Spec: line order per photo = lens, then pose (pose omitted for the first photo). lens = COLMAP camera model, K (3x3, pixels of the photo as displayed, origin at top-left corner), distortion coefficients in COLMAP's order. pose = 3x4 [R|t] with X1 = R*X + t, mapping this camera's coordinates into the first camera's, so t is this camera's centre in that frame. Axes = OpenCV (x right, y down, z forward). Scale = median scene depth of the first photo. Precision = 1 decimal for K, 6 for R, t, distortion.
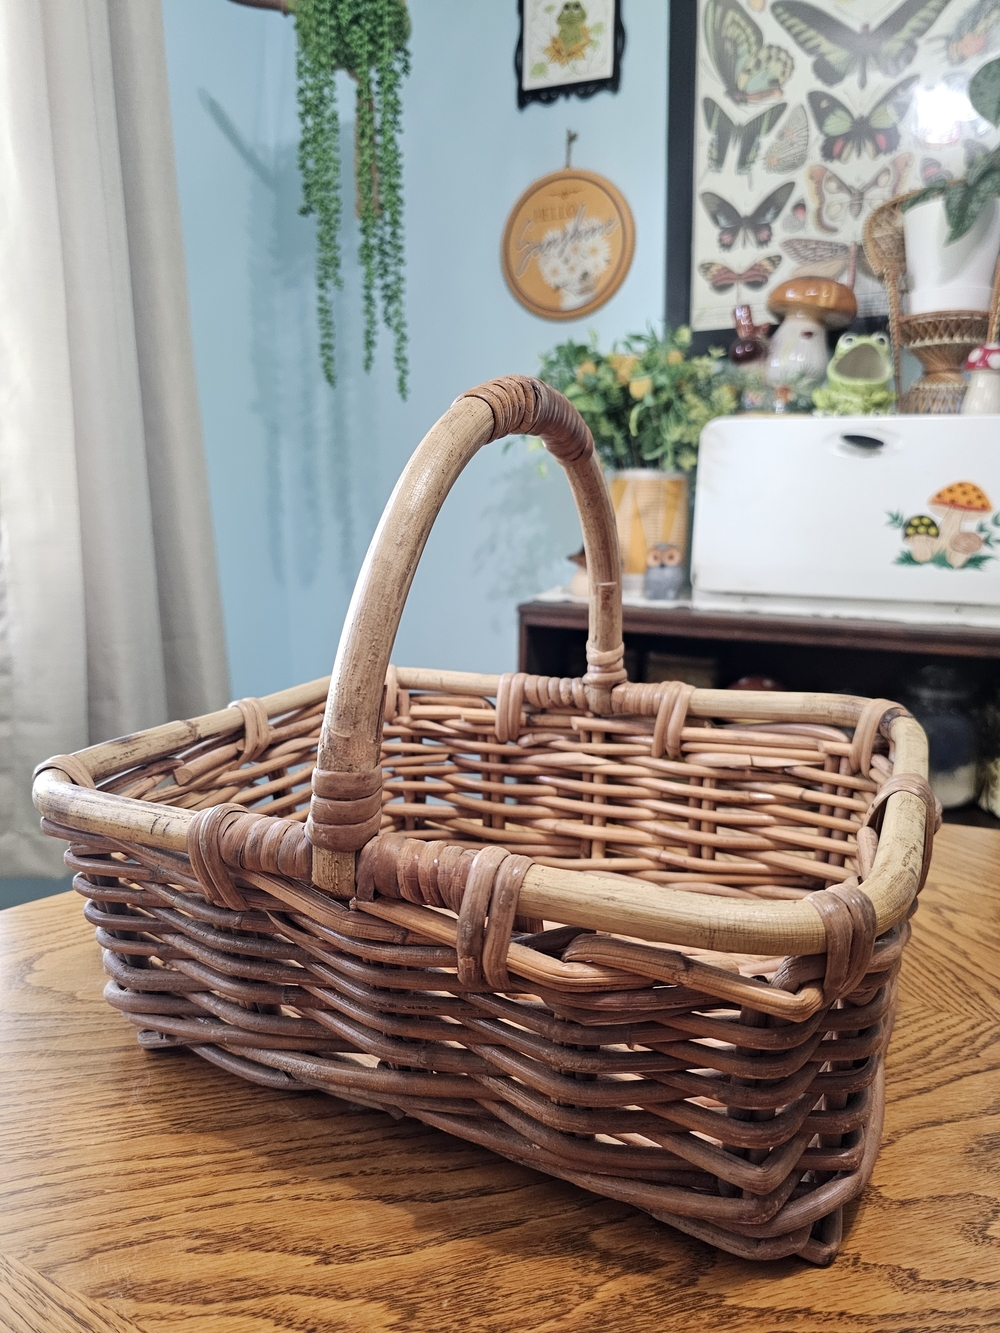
lens RADIAL K [[998.1, 0, 493.6], [0, 998.1, 671.6], [0, 0, 1]] dist [-0.001001, -0.009704]
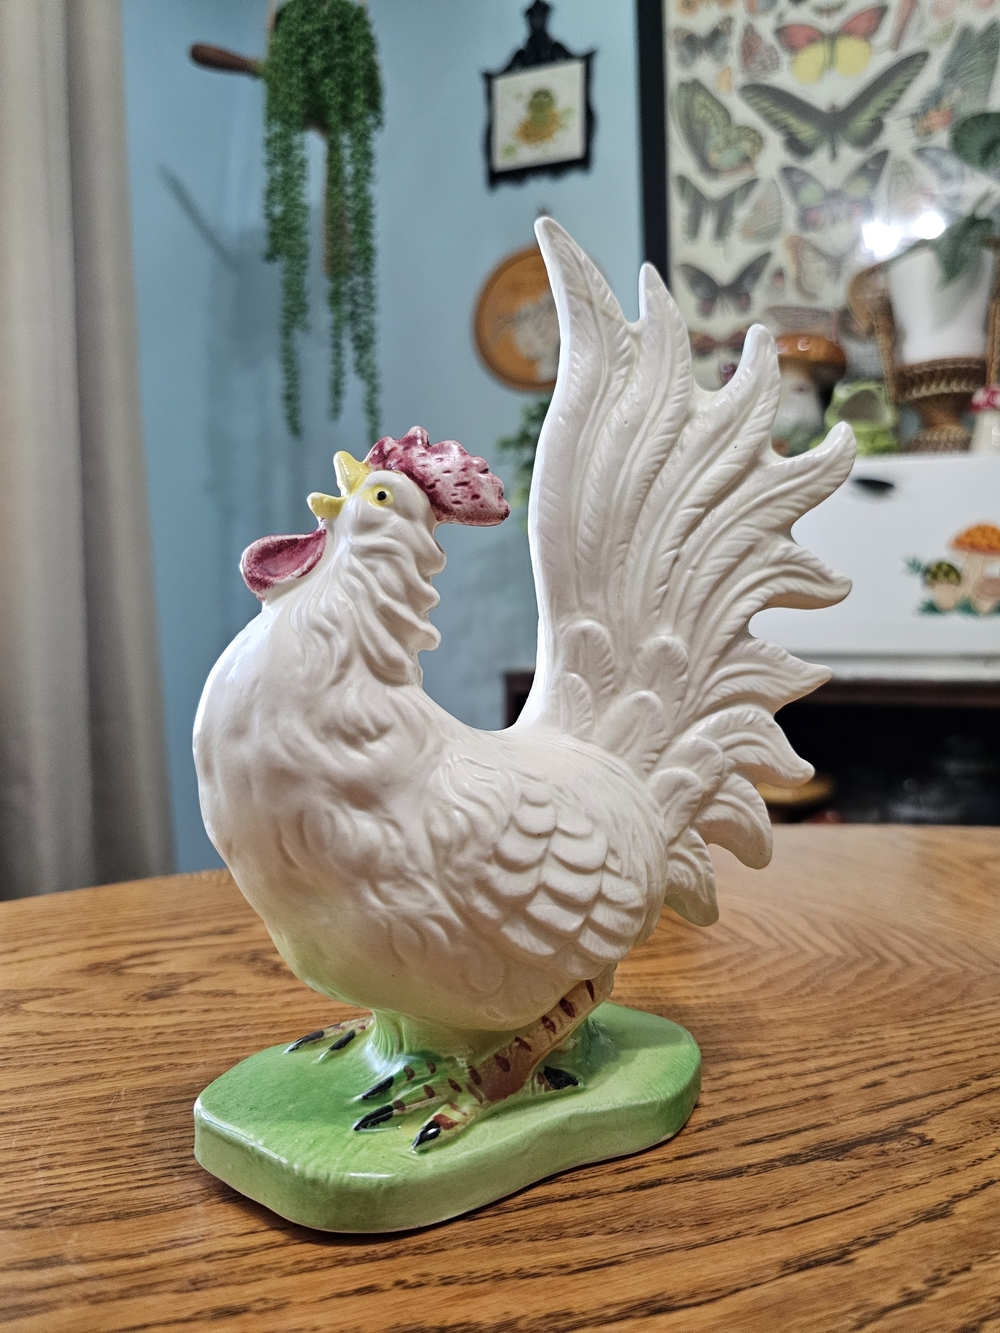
lens RADIAL K [[997.4, 0, 509.1], [0, 997.4, 661.8], [0, 0, 1]] dist [-0.019731, -0.009199]
pose [[0.997625, -0.009834, 0.068181, -0.030892], [0.021680, 0.984284, -0.175255, 0.081709], [-0.065386, 0.176317, 0.982159, 0.131839]]
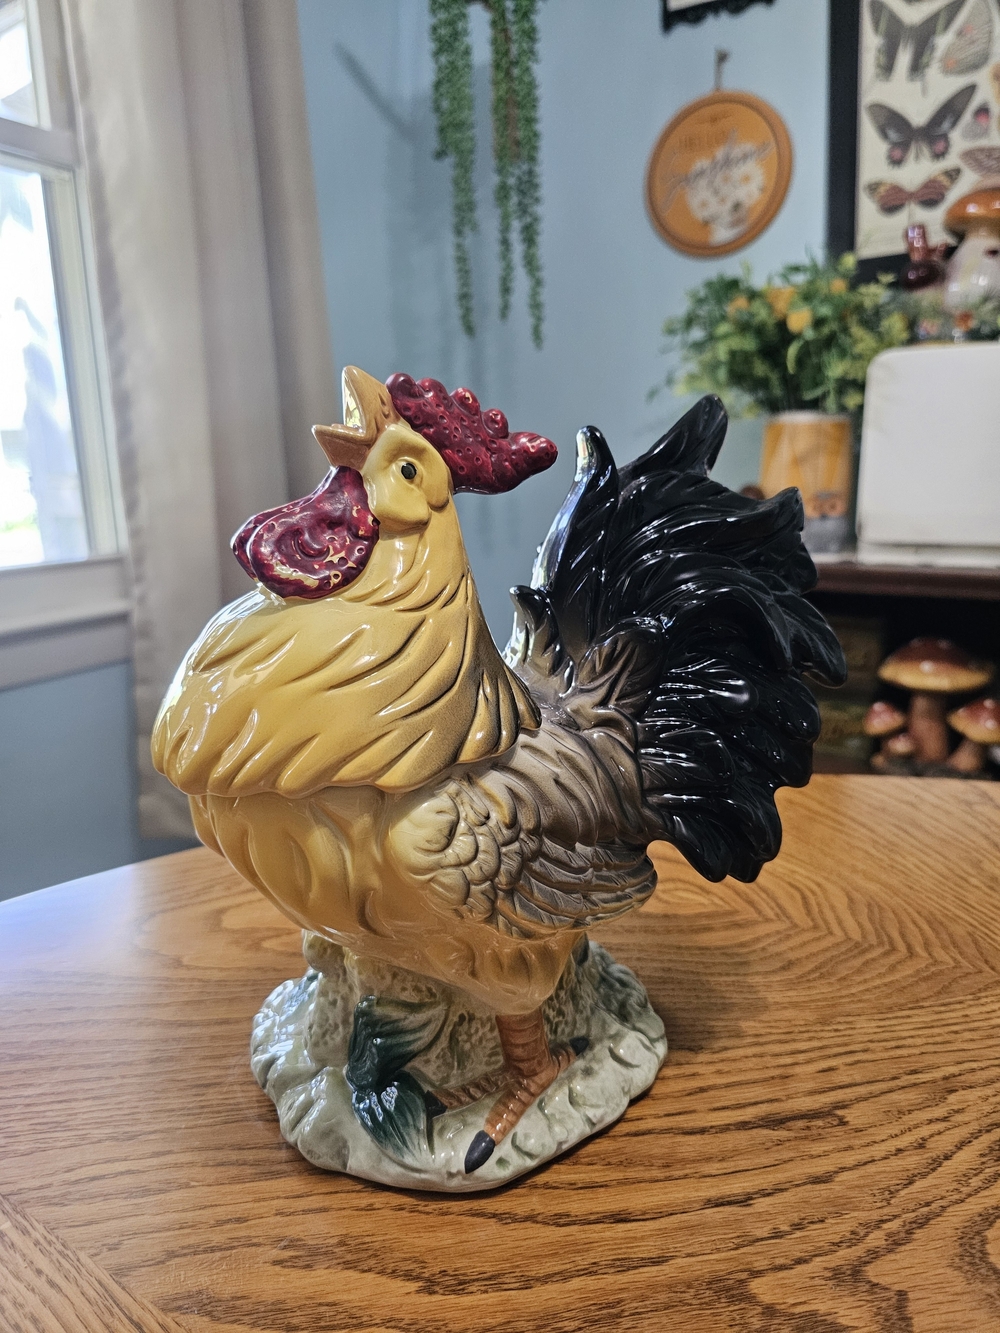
lens RADIAL K [[999.2, 0, 493.0], [0, 999.2, 662.4], [0, 0, 1]] dist [0.000819, -0.015482]
pose [[0.989285, -0.001425, -0.145987, 0.002388], [0.004090, 0.999830, 0.017951, 0.011217], [0.145937, -0.018356, 0.989124, 0.045895]]
